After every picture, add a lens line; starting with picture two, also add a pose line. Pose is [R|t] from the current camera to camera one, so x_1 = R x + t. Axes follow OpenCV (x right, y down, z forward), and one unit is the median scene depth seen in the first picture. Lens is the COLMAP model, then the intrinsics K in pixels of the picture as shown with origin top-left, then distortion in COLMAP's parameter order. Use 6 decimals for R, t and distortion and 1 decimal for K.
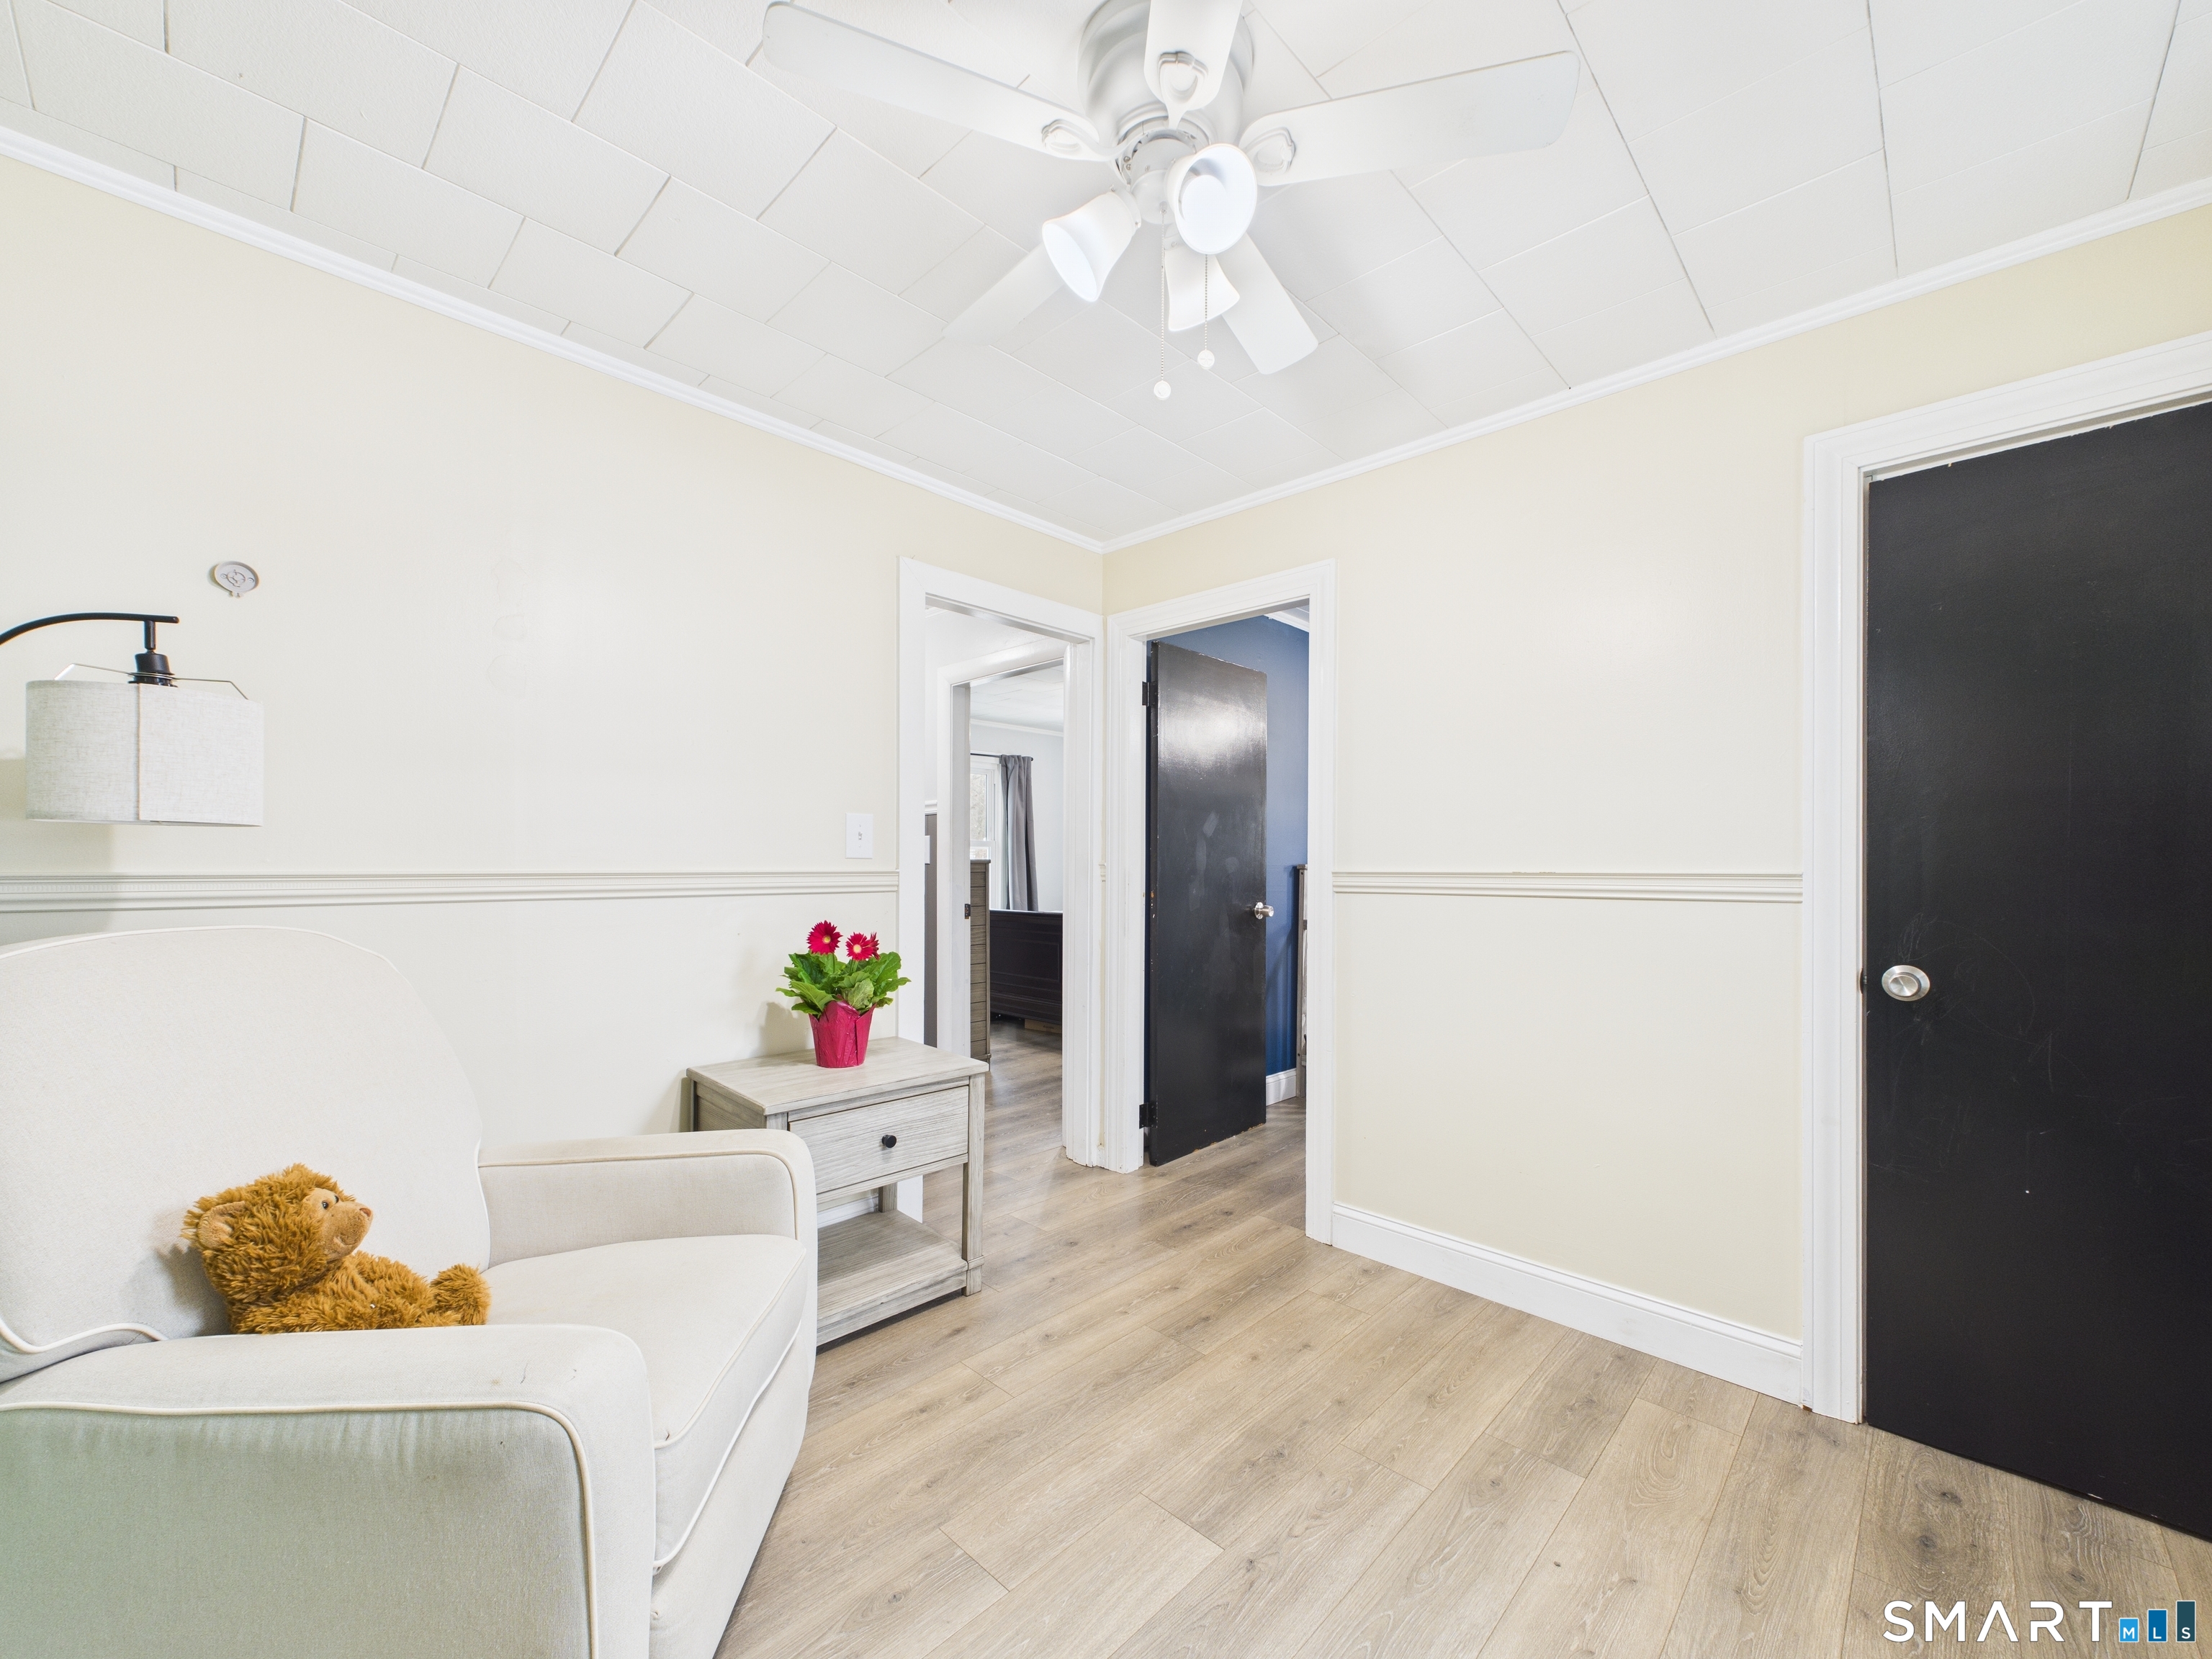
lens RADIAL K [[882.1, 0, 1105.2], [0, 882.1, 869.1], [0, 0, 1]] dist [0.001039, 0.000065]
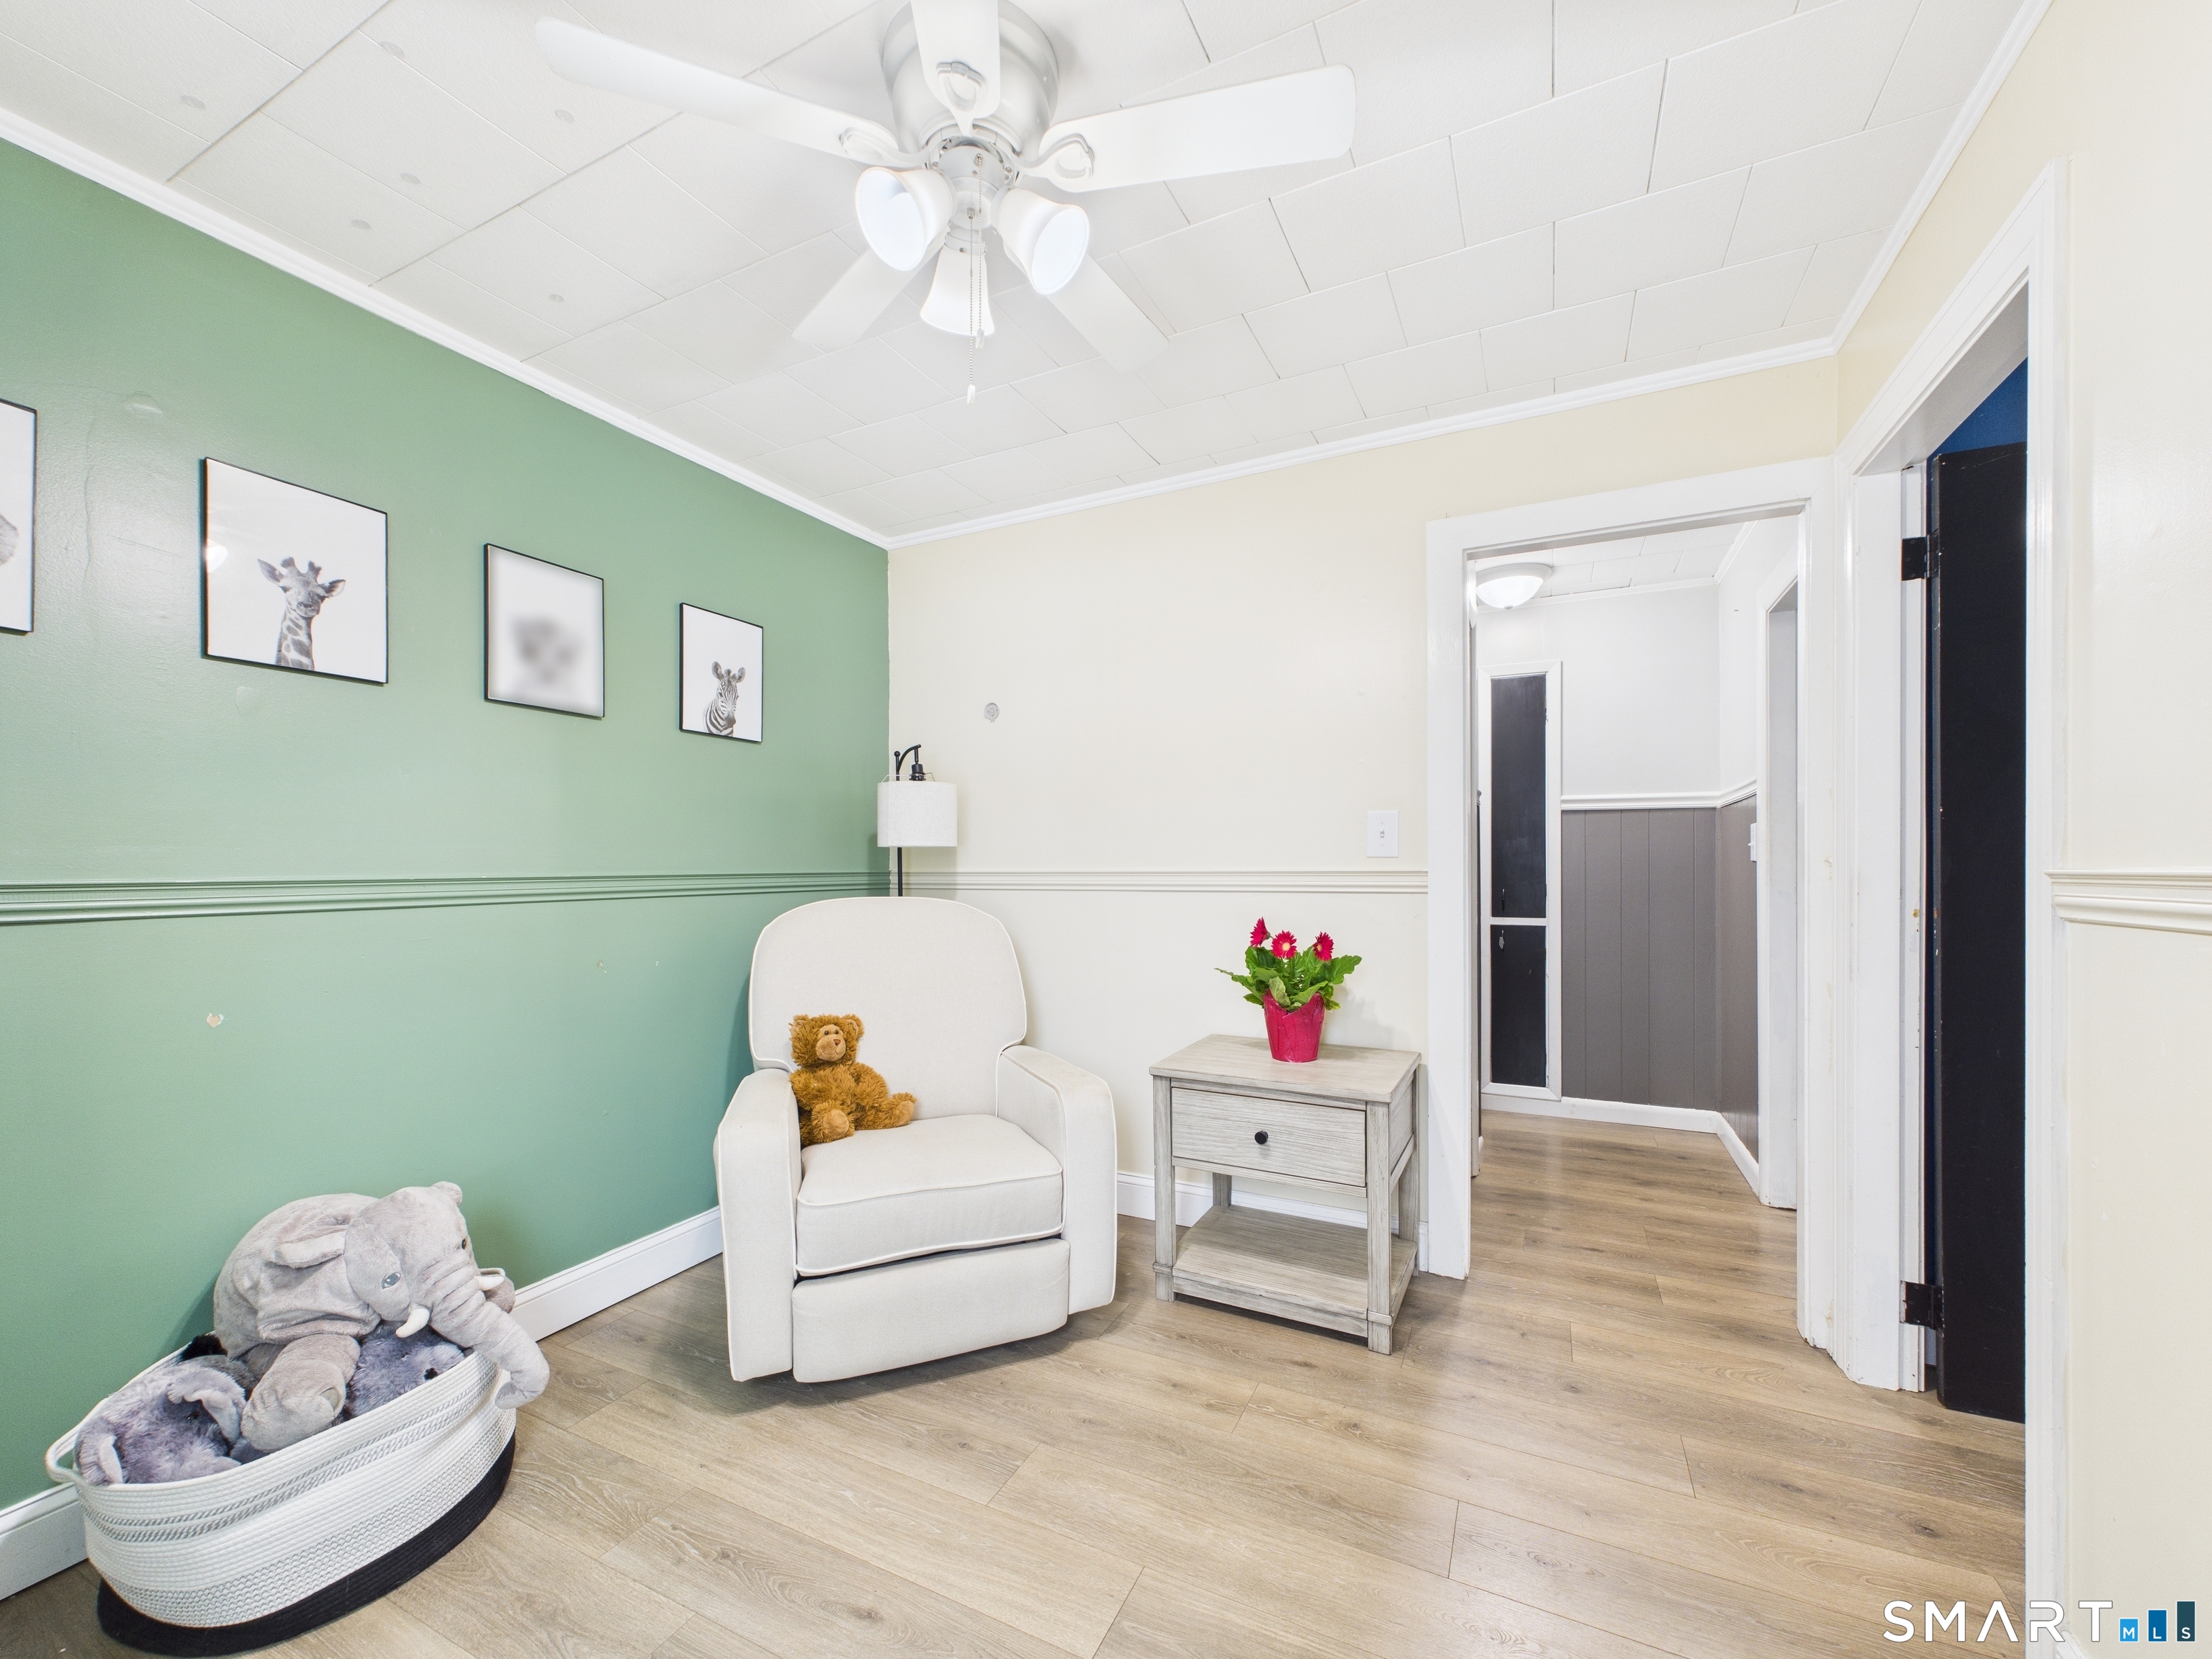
lens RADIAL K [[882.1, 0, 1105.2], [0, 882.1, 869.1], [0, 0, 1]] dist [0.001039, 0.000065]
pose [[0.304371, -0.001502, -0.952552, 0.688336], [0.002798, 0.999996, -0.000683, 0.000985], [0.952549, -0.002458, 0.304374, 0.541528]]
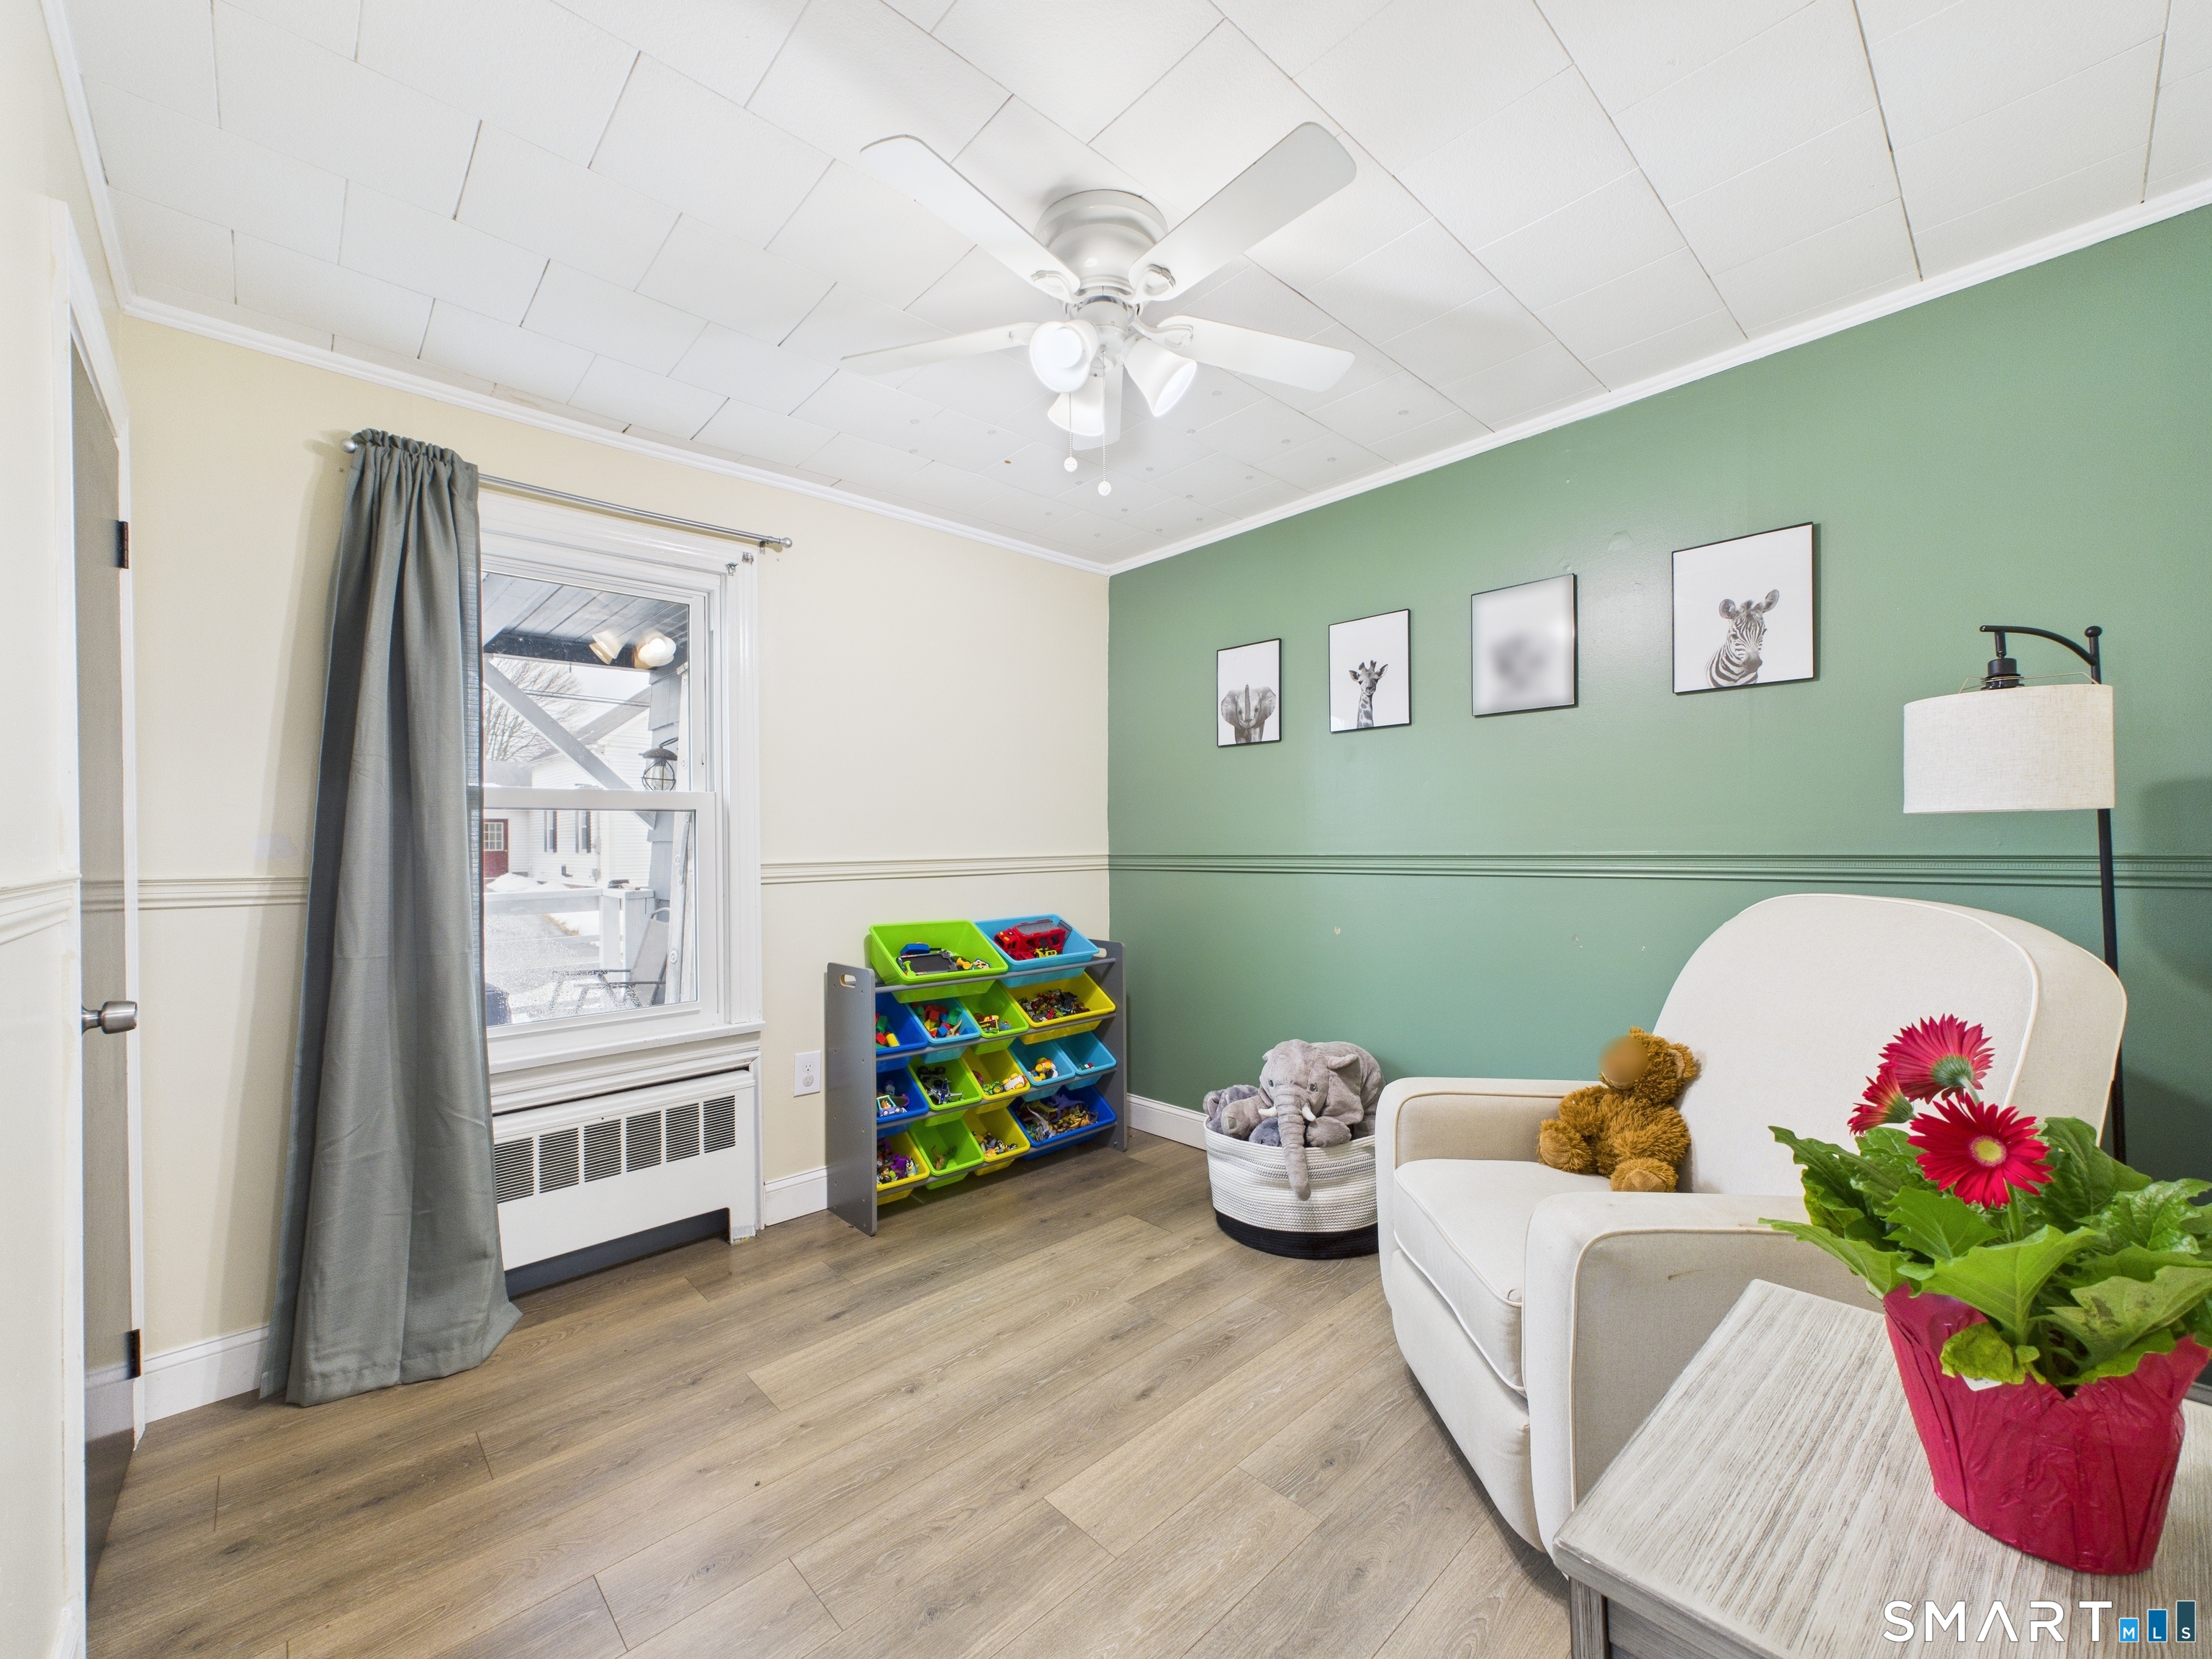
lens RADIAL K [[882.9, 0, 1108.1], [0, 882.9, 849.2], [0, 0, 1]] dist [0.001420, 0.000066]
pose [[-0.998963, 0.003653, 0.045391, 0.004031], [0.003969, 0.999969, 0.006870, -0.011753], [-0.045365, 0.007043, -0.998946, 1.474990]]
